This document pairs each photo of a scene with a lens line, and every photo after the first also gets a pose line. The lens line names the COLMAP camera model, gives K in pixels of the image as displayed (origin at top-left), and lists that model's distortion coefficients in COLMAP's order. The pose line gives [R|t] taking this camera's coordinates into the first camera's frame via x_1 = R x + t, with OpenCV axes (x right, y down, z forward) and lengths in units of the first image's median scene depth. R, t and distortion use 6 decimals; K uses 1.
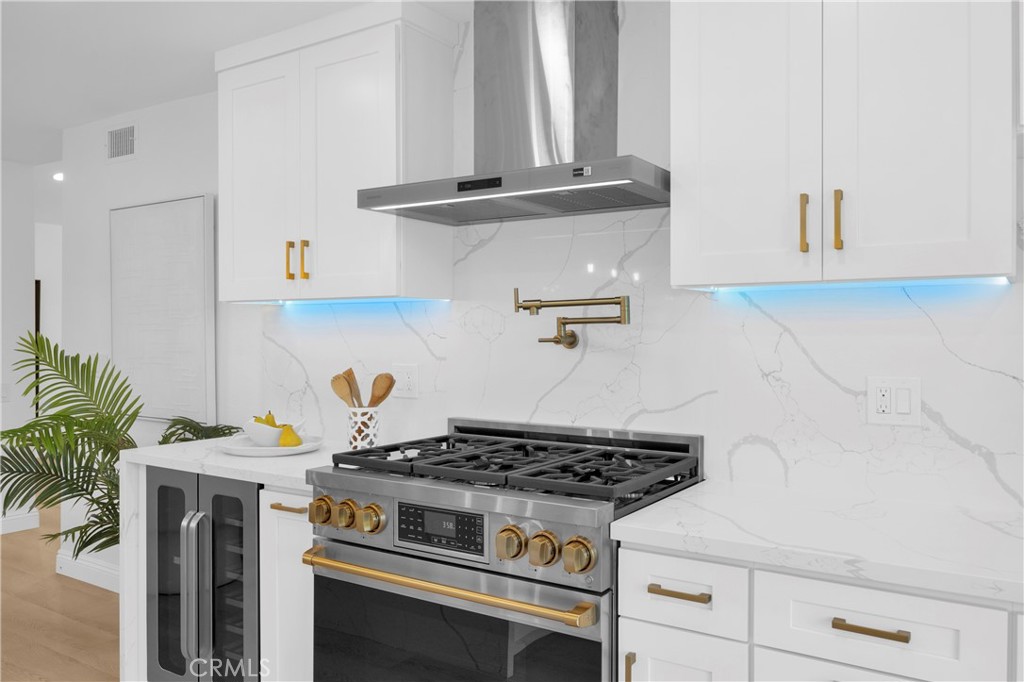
lens RADIAL K [[792.3, 0, 506.4], [0, 792.3, 340.5], [0, 0, 1]] dist [-0.002464, -0.000567]
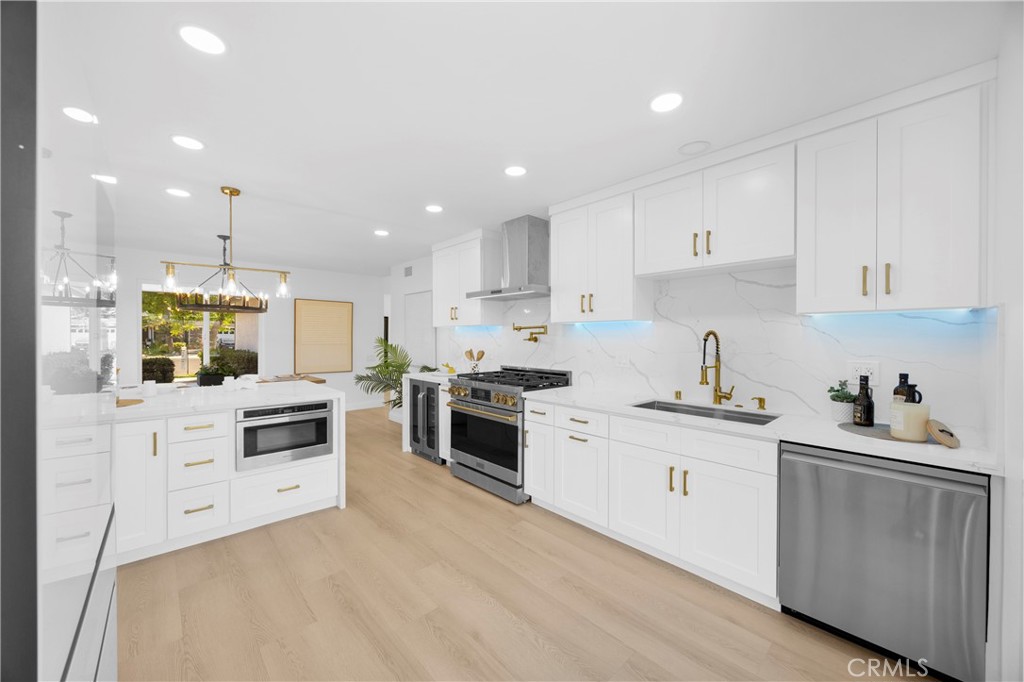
lens RADIAL K [[386.2, 0, 507.4], [0, 386.2, 340.6], [0, 0, 1]] dist [-0.005407, -0.000065]
pose [[0.969707, 0.003368, -0.244247, 0.352756], [-0.002865, 0.999993, 0.002414, 0.000493], [0.244254, -0.001641, 0.969710, -0.474204]]
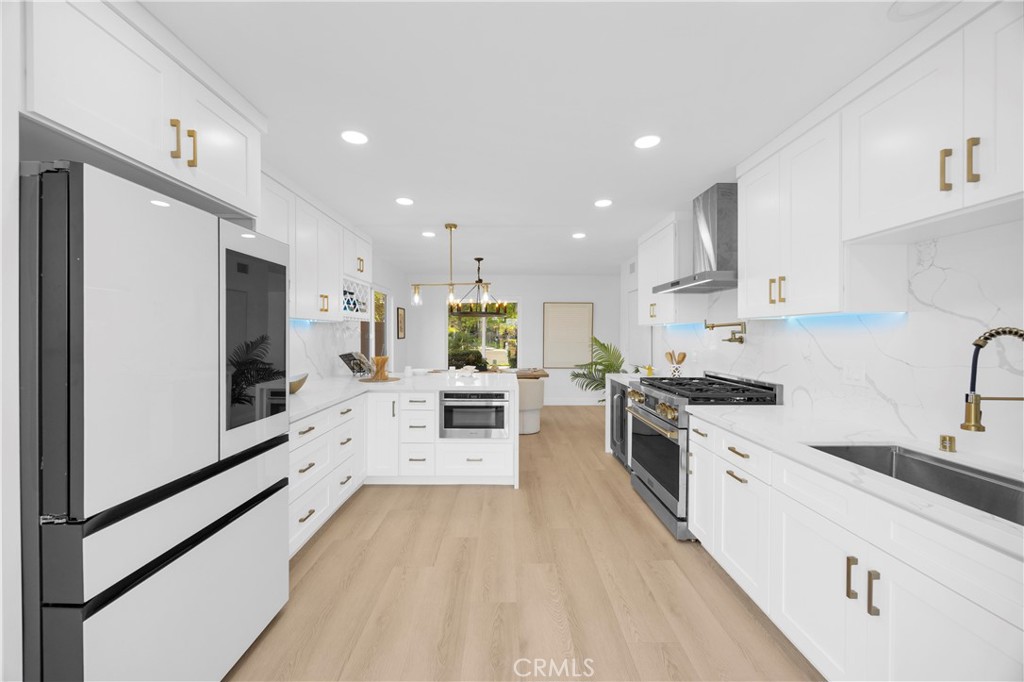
lens RADIAL K [[386.2, 0, 507.4], [0, 386.2, 340.6], [0, 0, 1]] dist [-0.005407, -0.000065]
pose [[0.553616, 0.013073, -0.832670, 0.674903], [-0.005996, 0.999913, 0.011712, -0.008923], [0.832751, -0.001492, 0.553646, -0.210004]]
